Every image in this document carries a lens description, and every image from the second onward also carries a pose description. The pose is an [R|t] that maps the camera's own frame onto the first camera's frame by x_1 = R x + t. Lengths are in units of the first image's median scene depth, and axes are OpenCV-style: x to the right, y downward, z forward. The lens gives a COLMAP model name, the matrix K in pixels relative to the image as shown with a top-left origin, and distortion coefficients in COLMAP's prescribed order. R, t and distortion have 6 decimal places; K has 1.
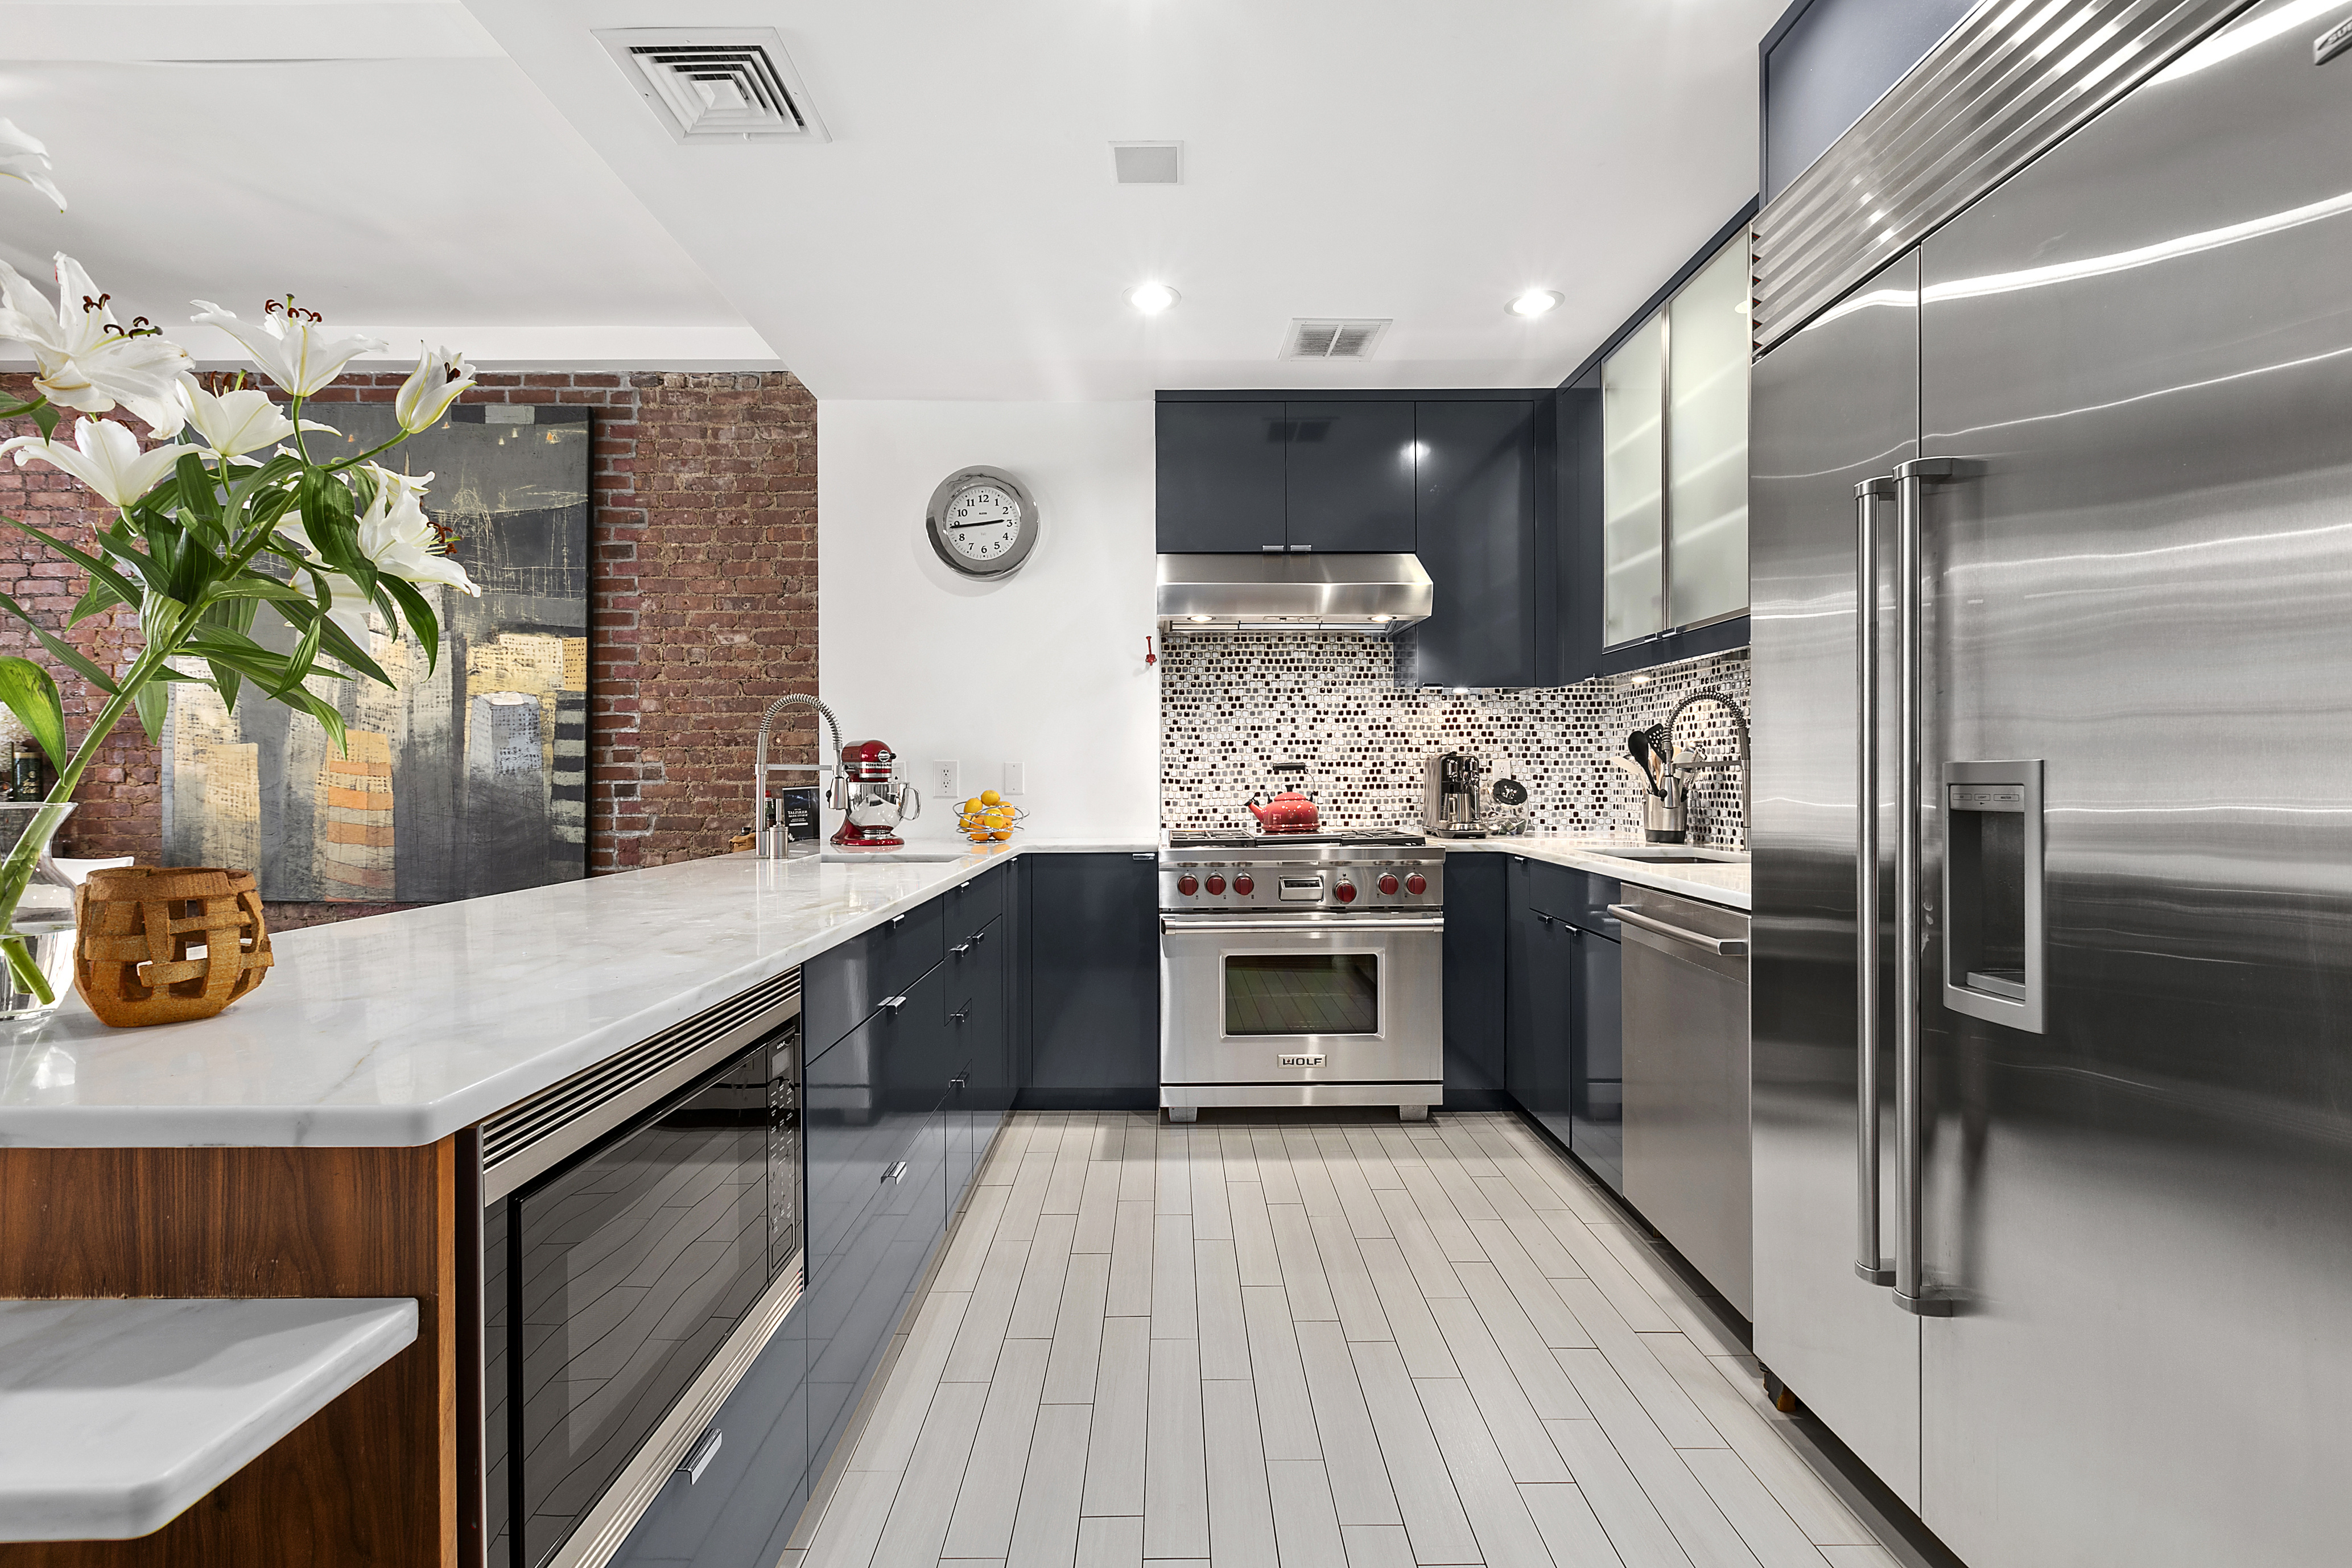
lens RADIAL K [[1060.5, 0, 1175.0], [0, 1060.5, 790.8], [0, 0, 1]] dist [0.002126, -0.000205]
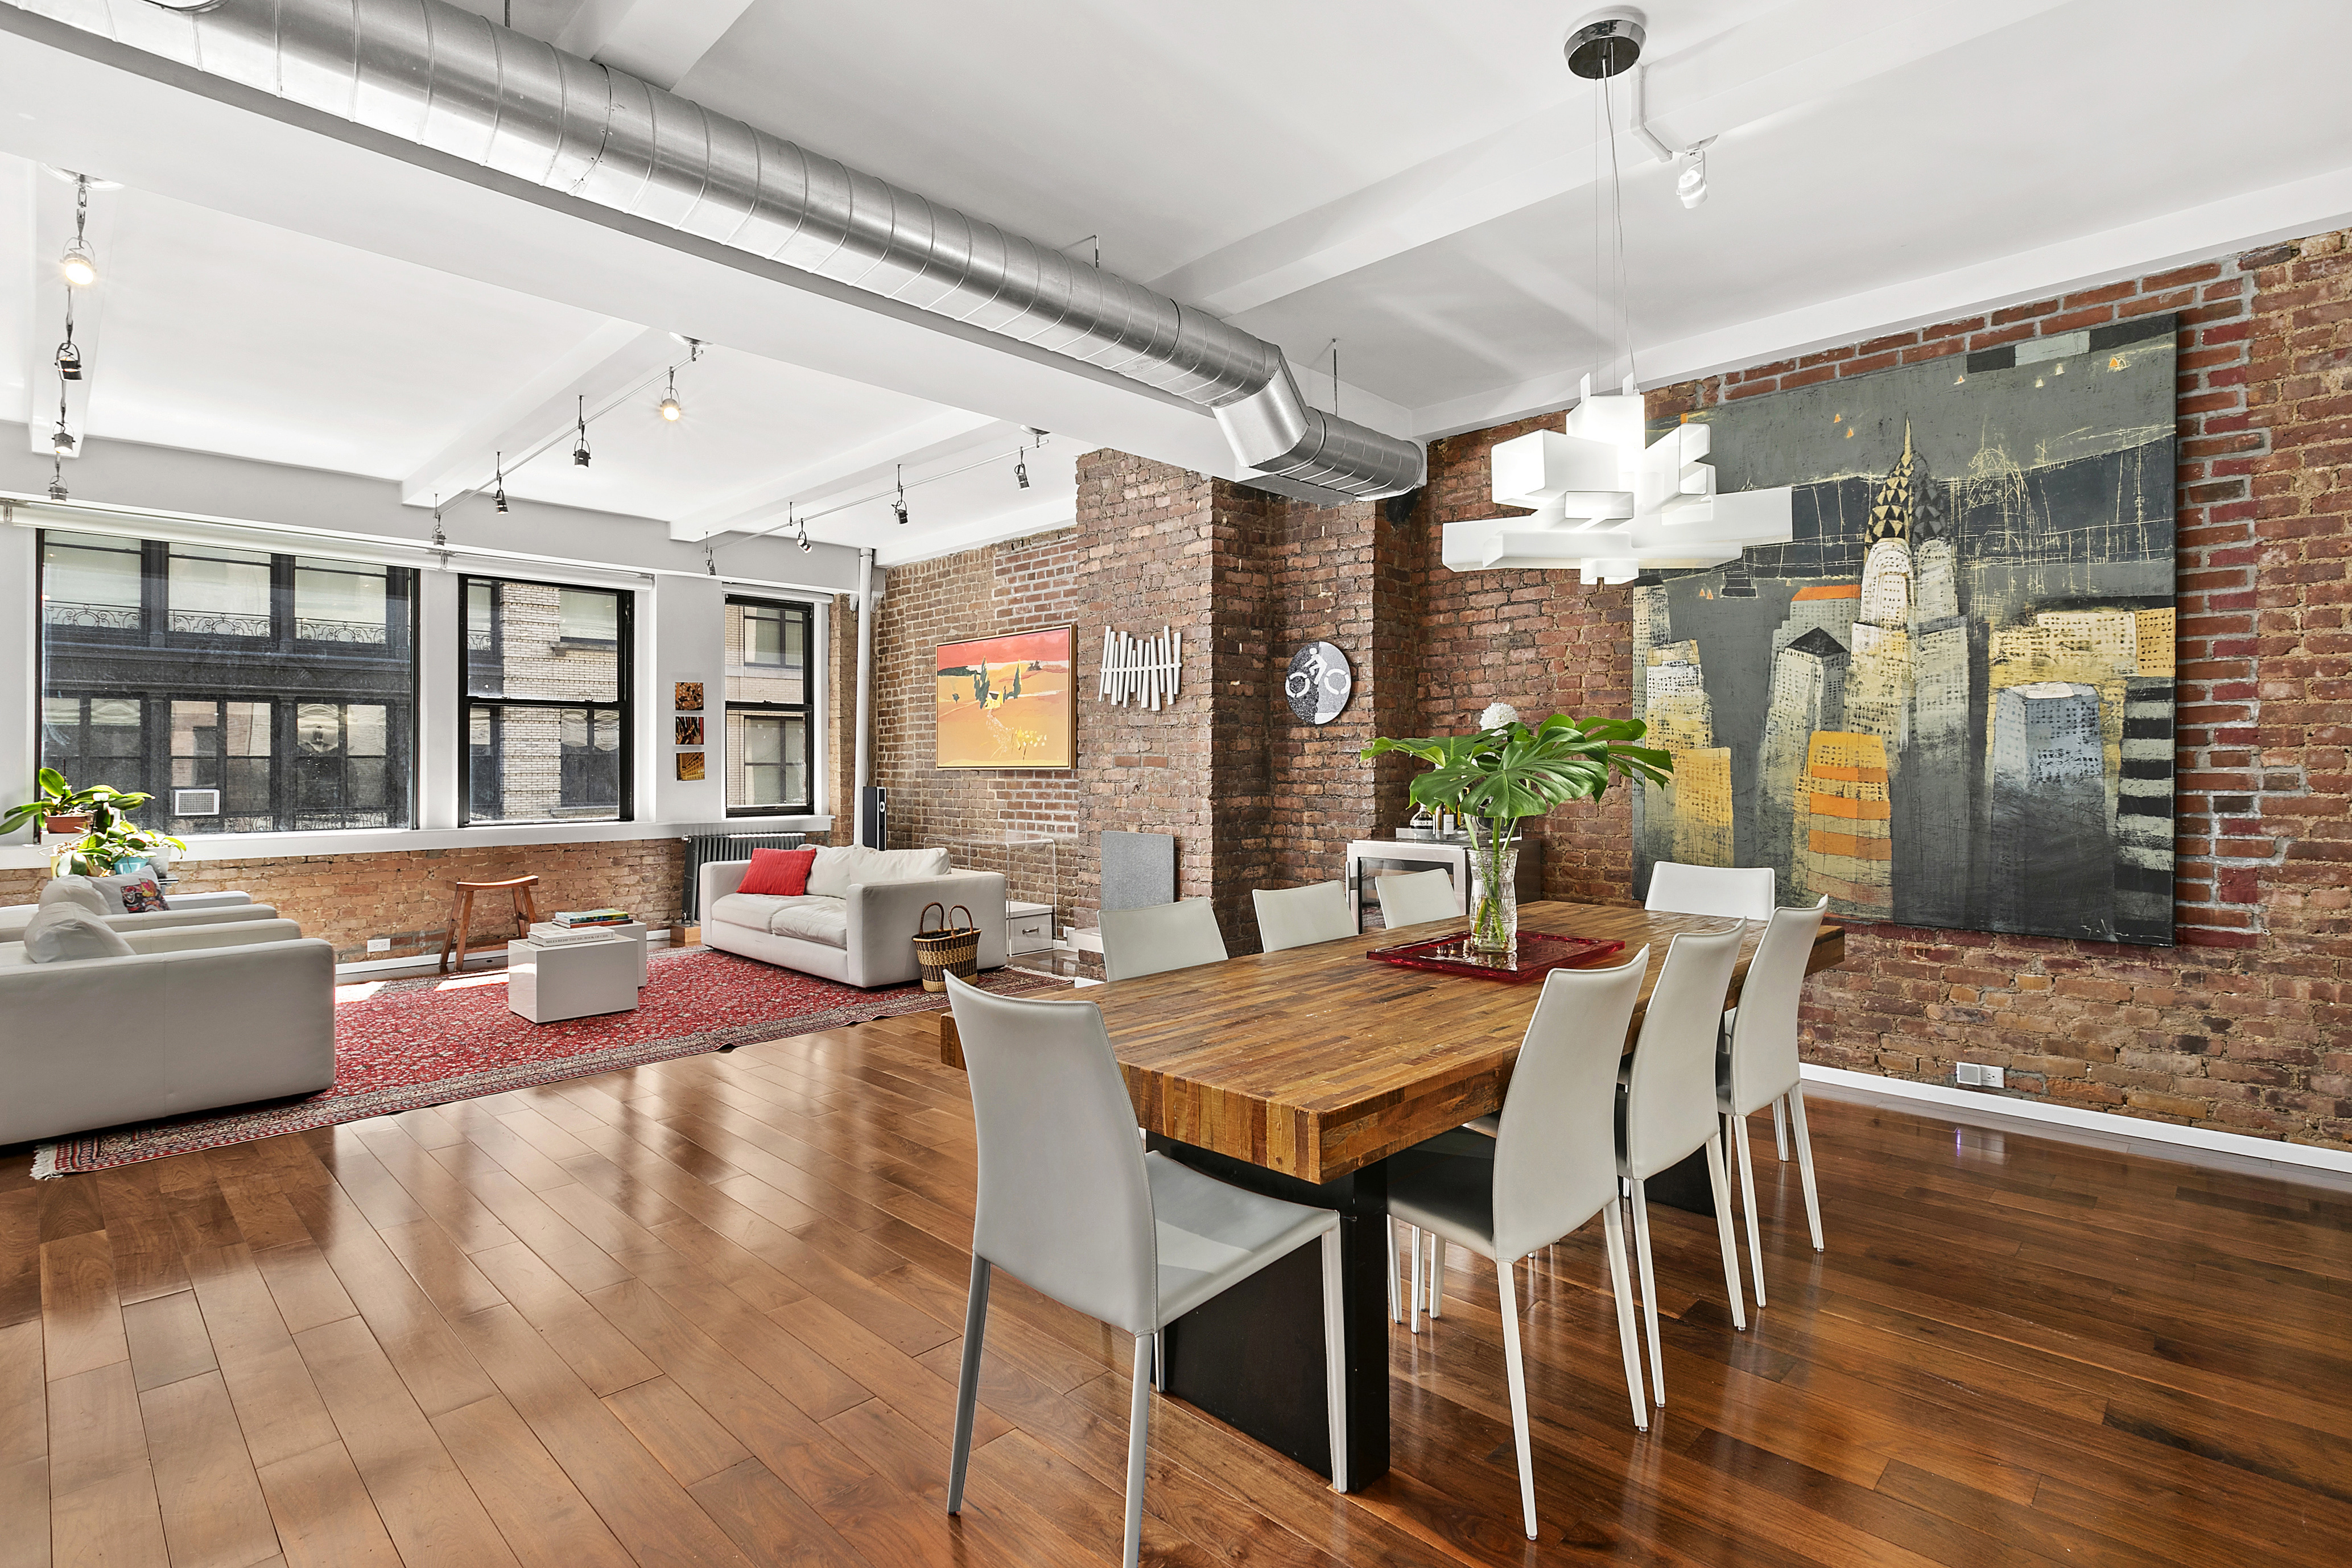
lens RADIAL K [[1133.5, 0, 1176.4], [0, 1133.5, 767.1], [0, 0, 1]] dist [-0.000149, 0.000550]
pose [[0.712450, 0.000922, -0.701723, -0.492399], [-0.007360, 0.999954, -0.006158, -0.016554], [0.701685, 0.009552, 0.712424, -0.108637]]
